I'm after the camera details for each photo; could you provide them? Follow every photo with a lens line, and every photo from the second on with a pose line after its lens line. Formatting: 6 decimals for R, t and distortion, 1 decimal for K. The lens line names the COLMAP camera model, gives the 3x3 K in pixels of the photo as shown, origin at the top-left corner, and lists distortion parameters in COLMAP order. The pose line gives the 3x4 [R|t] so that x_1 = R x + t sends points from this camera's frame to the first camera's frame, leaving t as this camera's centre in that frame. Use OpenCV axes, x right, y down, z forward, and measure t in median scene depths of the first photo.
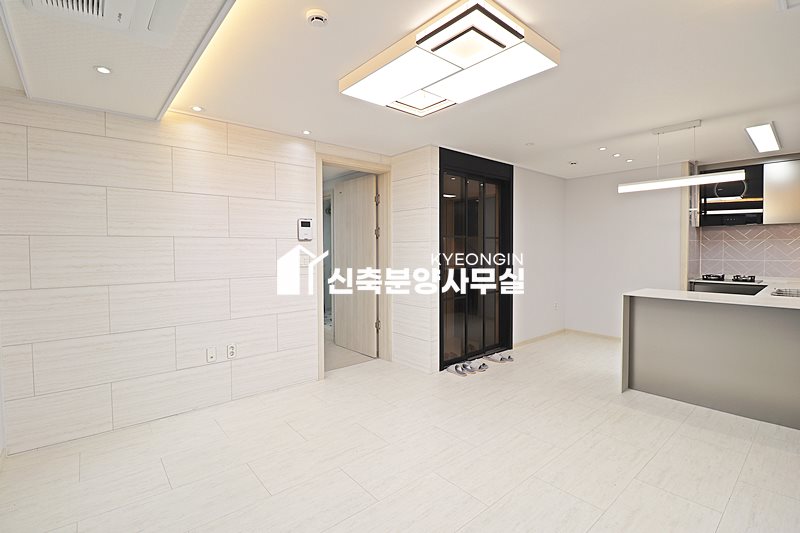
lens RADIAL K [[369.3, 0, 394.4], [0, 369.3, 260.4], [0, 0, 1]] dist [-0.003958, -0.010773]
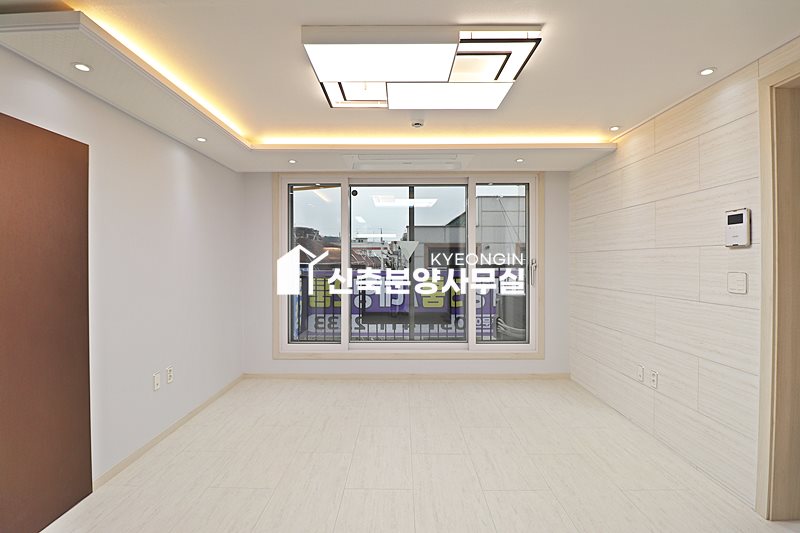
lens RADIAL K [[369.3, 0, 397.4], [0, 369.3, 260.2], [0, 0, 1]] dist [-0.003958, -0.010773]
pose [[-0.650739, 0.004703, -0.759287, 0.687129], [-0.017927, 0.999607, 0.021556, -0.047109], [0.759090, 0.027639, -0.650398, 1.247006]]
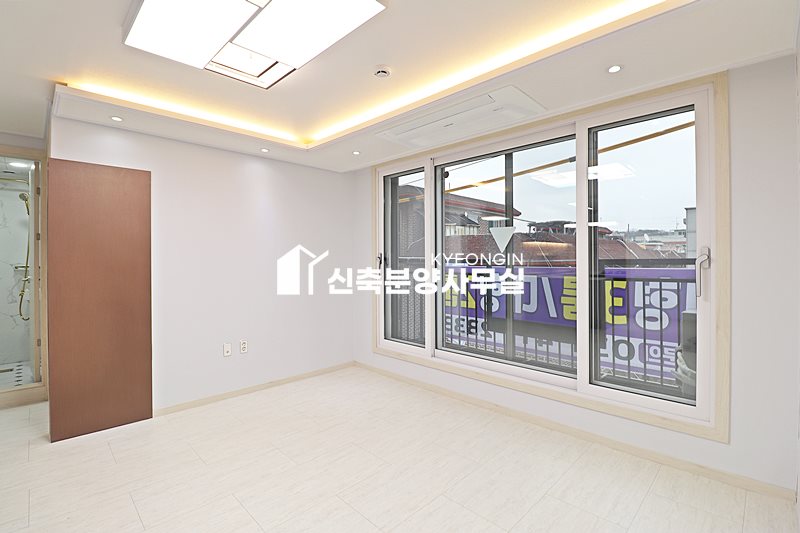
lens RADIAL K [[369.3, 0, 398.1], [0, 369.3, 259.5], [0, 0, 1]] dist [-0.003958, -0.010773]
pose [[-0.996018, 0.006723, -0.088896, -0.087929], [0.004100, 0.999552, 0.029657, -0.028348], [0.089056, 0.029174, -0.995599, 1.405530]]
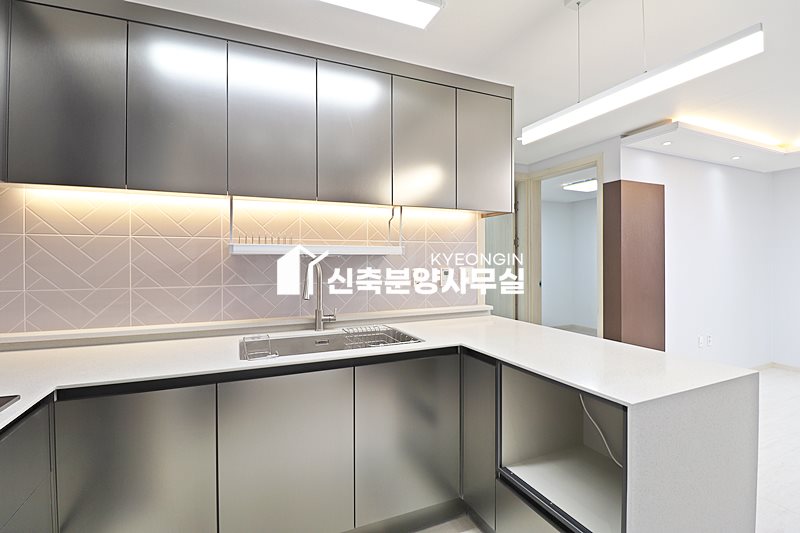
lens RADIAL K [[369.3, 0, 399.2], [0, 369.3, 262.1], [0, 0, 1]] dist [-0.003958, -0.010773]
pose [[-0.957243, 0.007285, 0.289194, 1.034338], [0.016990, 0.999373, 0.031062, -0.046715], [-0.288786, 0.034647, -0.956766, 1.742336]]
